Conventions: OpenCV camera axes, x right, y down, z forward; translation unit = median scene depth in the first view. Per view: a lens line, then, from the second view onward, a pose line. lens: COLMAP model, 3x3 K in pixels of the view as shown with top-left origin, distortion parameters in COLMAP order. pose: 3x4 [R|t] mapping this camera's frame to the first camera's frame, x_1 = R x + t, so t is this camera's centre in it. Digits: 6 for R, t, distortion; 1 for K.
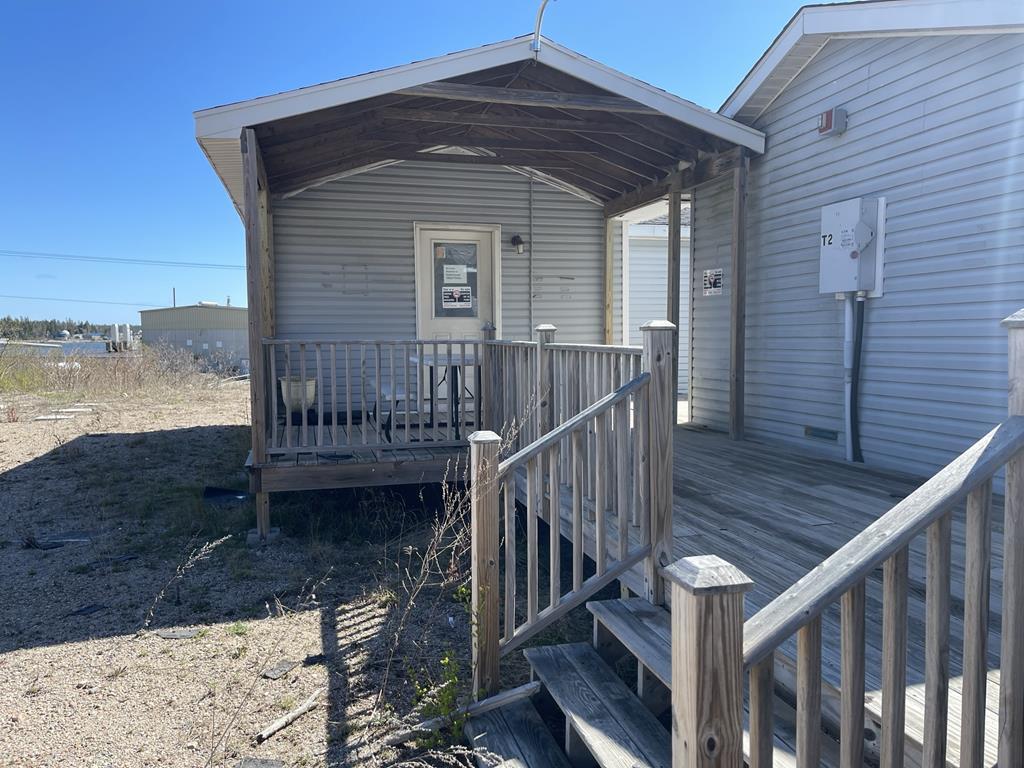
lens RADIAL K [[777.5, 0, 517.5], [0, 777.5, 383.1], [0, 0, 1]] dist [0.073452, -0.094816]
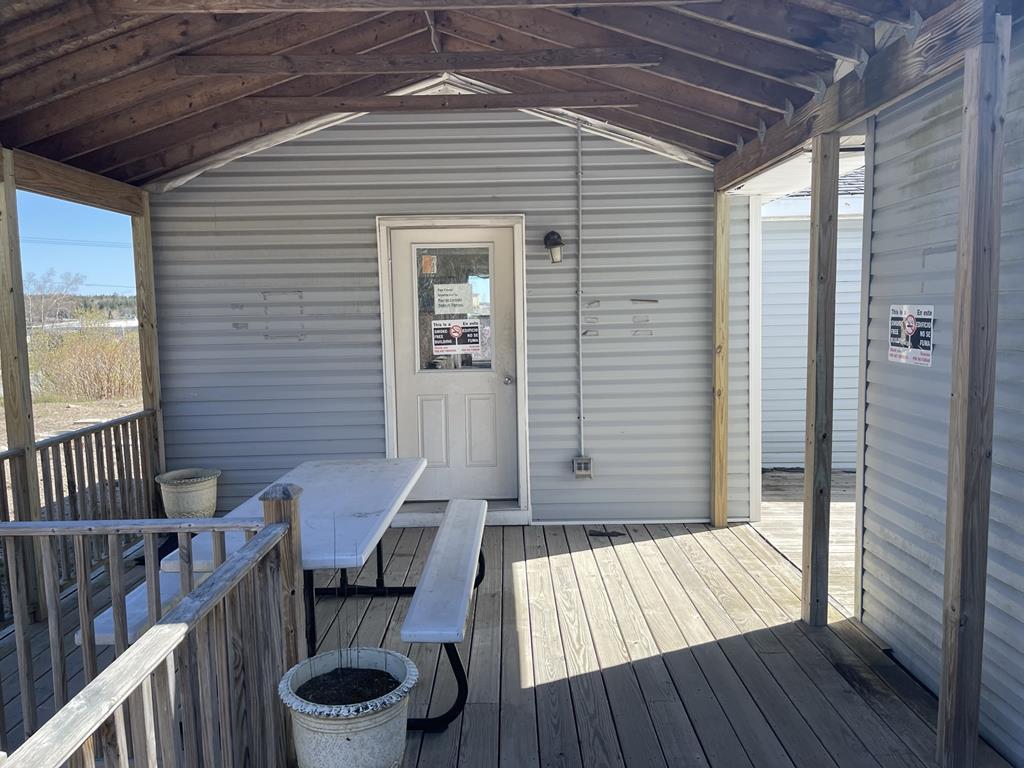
lens RADIAL K [[777.5, 0, 503.1], [0, 777.5, 383.0], [0, 0, 1]] dist [0.073452, -0.094816]
pose [[0.962313, 0.013305, -0.271619, 0.128251], [-0.004610, 0.999457, 0.032626, -0.097655], [0.271905, -0.030144, 0.961852, 0.438049]]
